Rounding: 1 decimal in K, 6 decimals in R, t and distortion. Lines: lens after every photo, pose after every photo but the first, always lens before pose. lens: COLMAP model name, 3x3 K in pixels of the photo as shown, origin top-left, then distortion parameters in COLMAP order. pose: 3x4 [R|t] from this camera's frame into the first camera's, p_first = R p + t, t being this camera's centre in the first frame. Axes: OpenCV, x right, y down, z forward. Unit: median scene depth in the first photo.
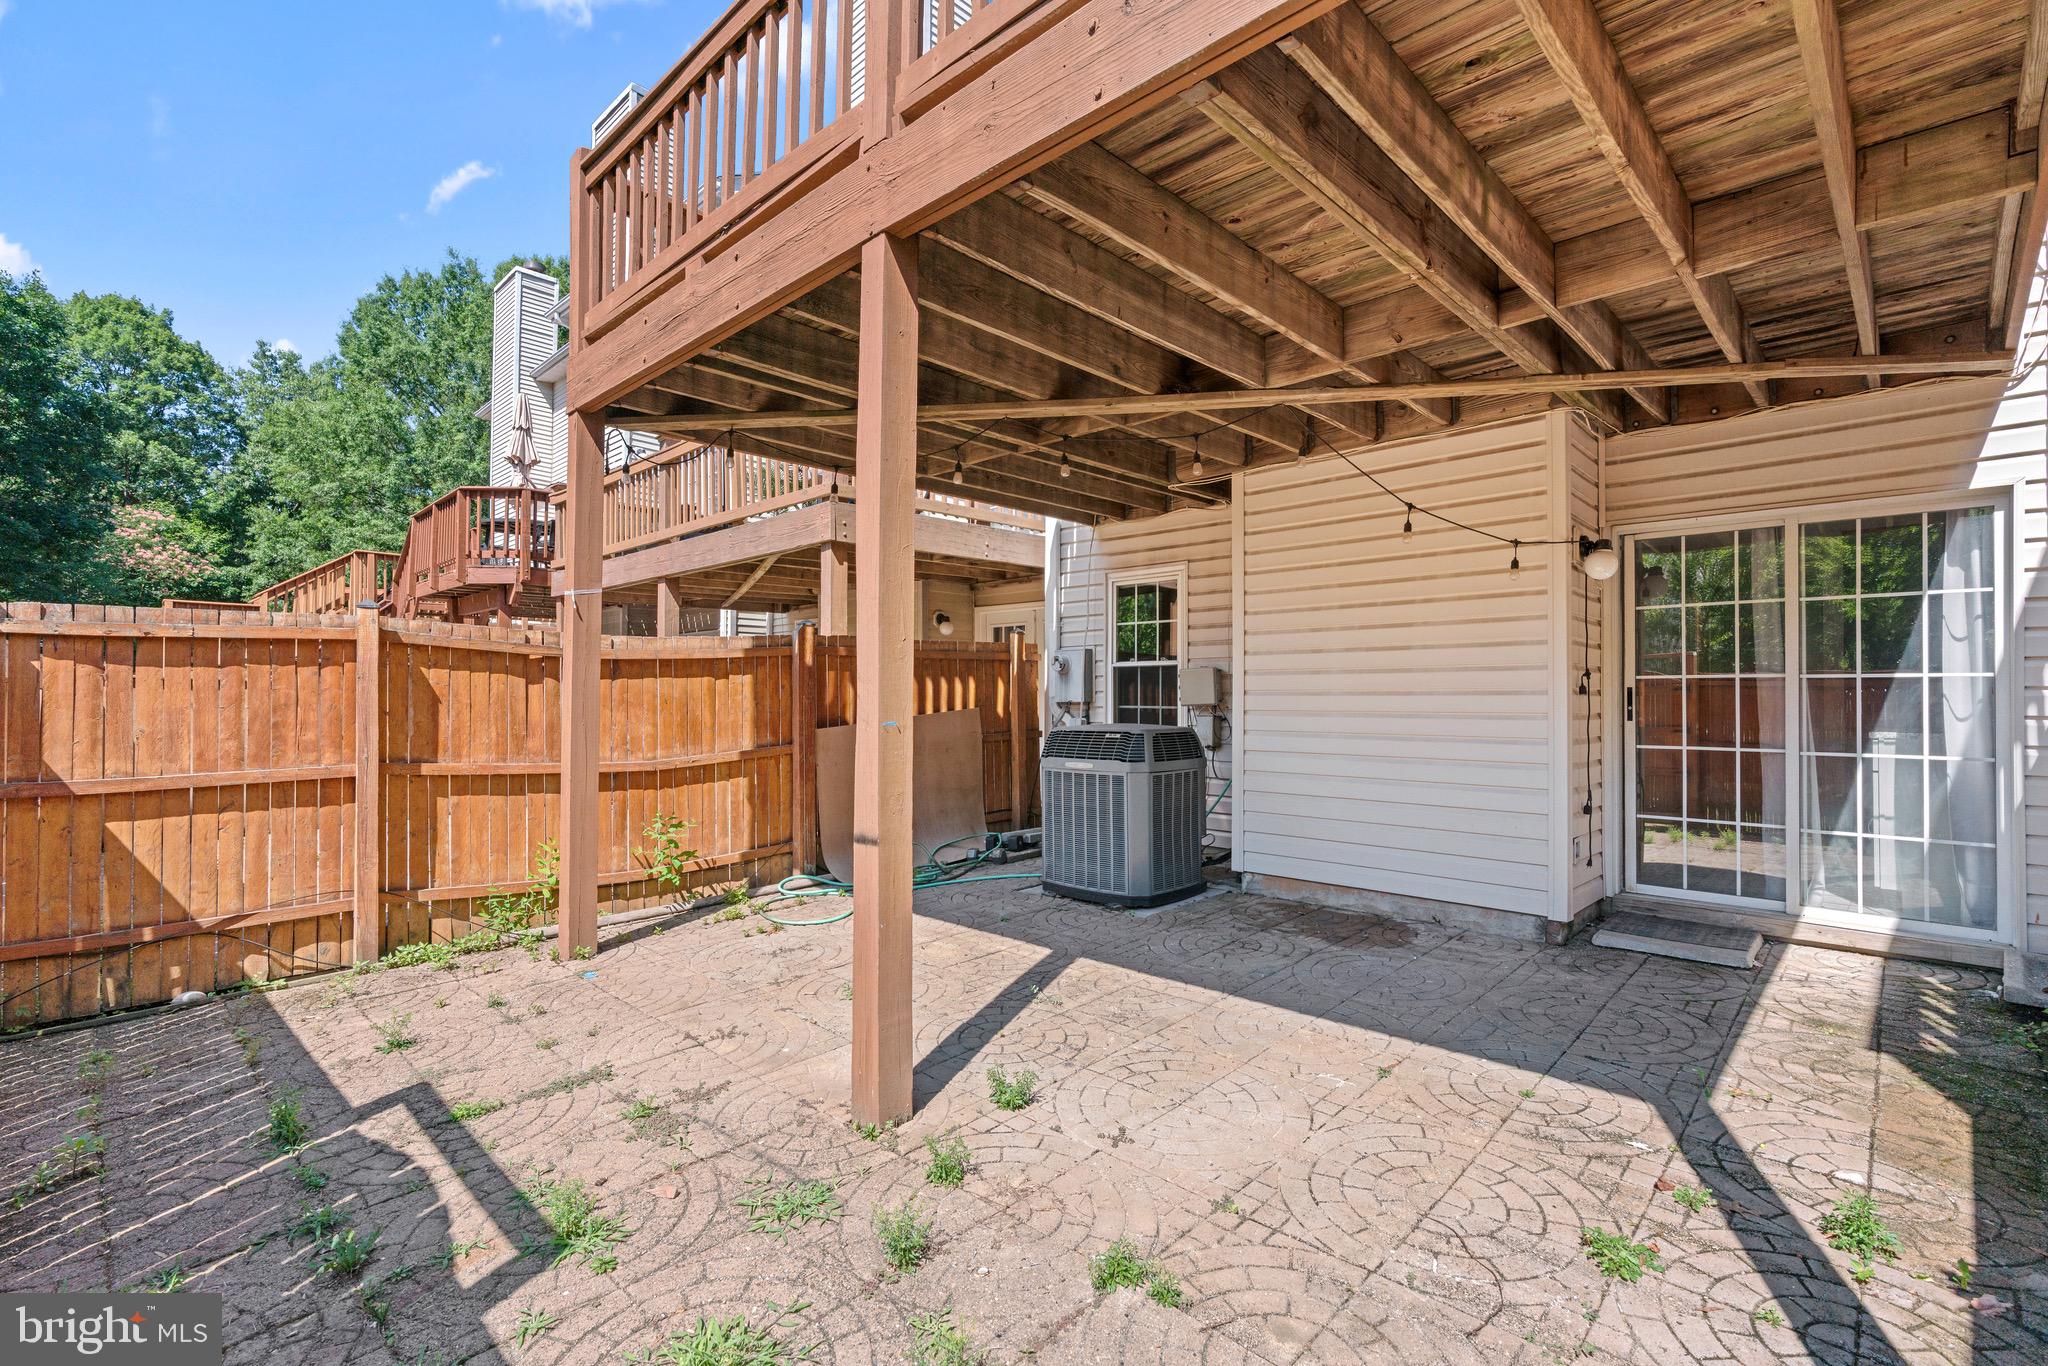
lens RADIAL K [[929.6, 0, 1026.0], [0, 929.6, 692.3], [0, 0, 1]] dist [-0.013075, 0.003758]
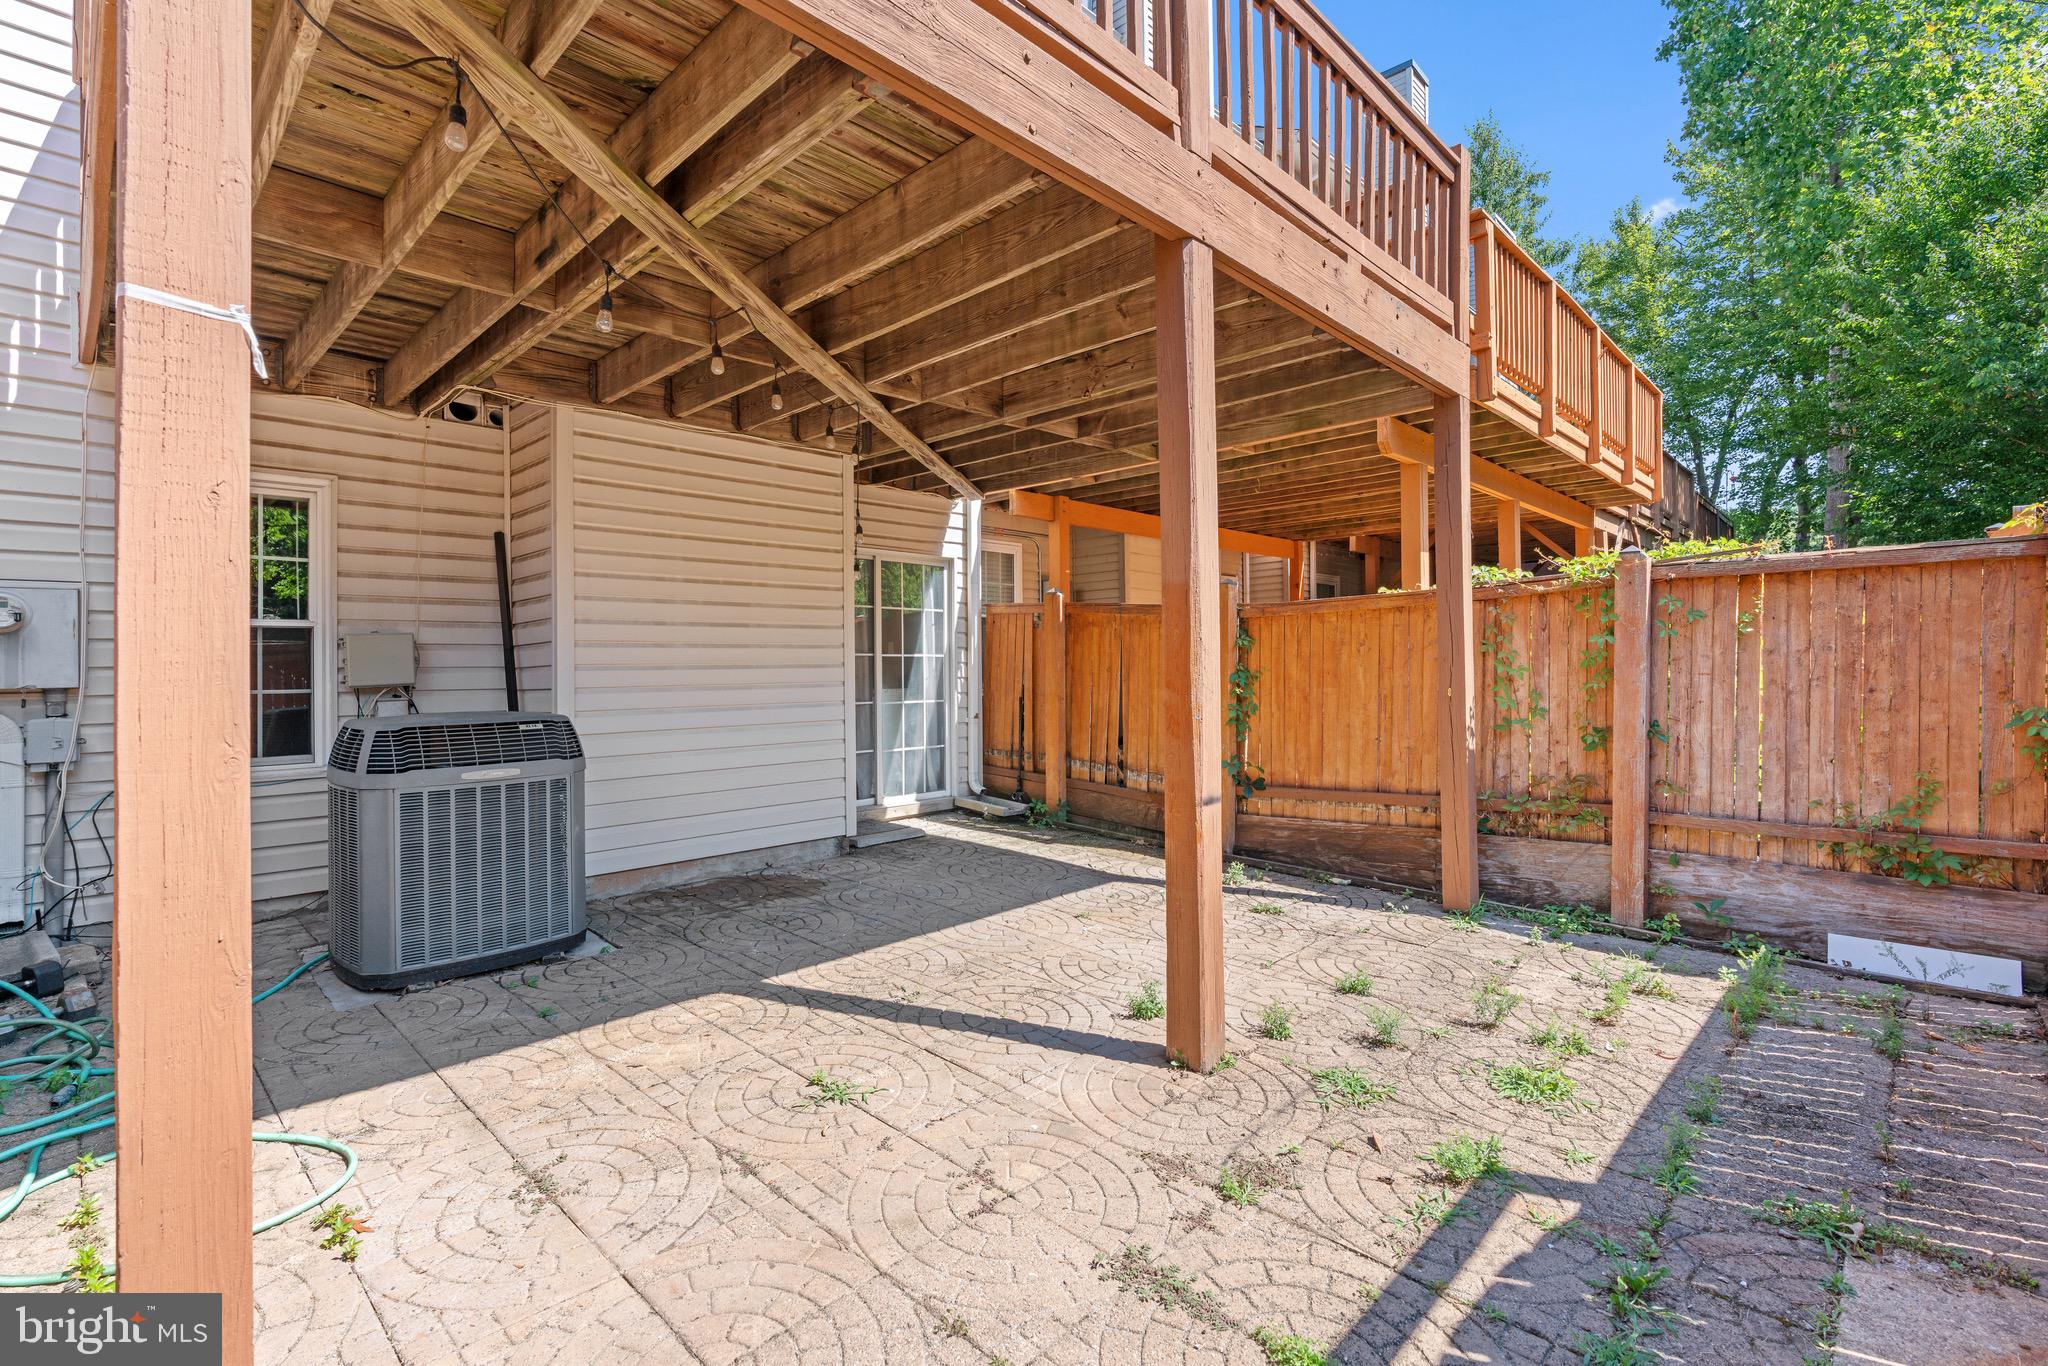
lens RADIAL K [[929.6, 0, 1025.6], [0, 929.6, 665.6], [0, 0, 1]] dist [-0.013075, 0.003758]
pose [[-0.009755, -0.001668, 0.999951, -0.967142], [0.003630, 0.999992, 0.001703, -0.001359], [-0.999946, 0.003646, -0.009748, 0.948677]]
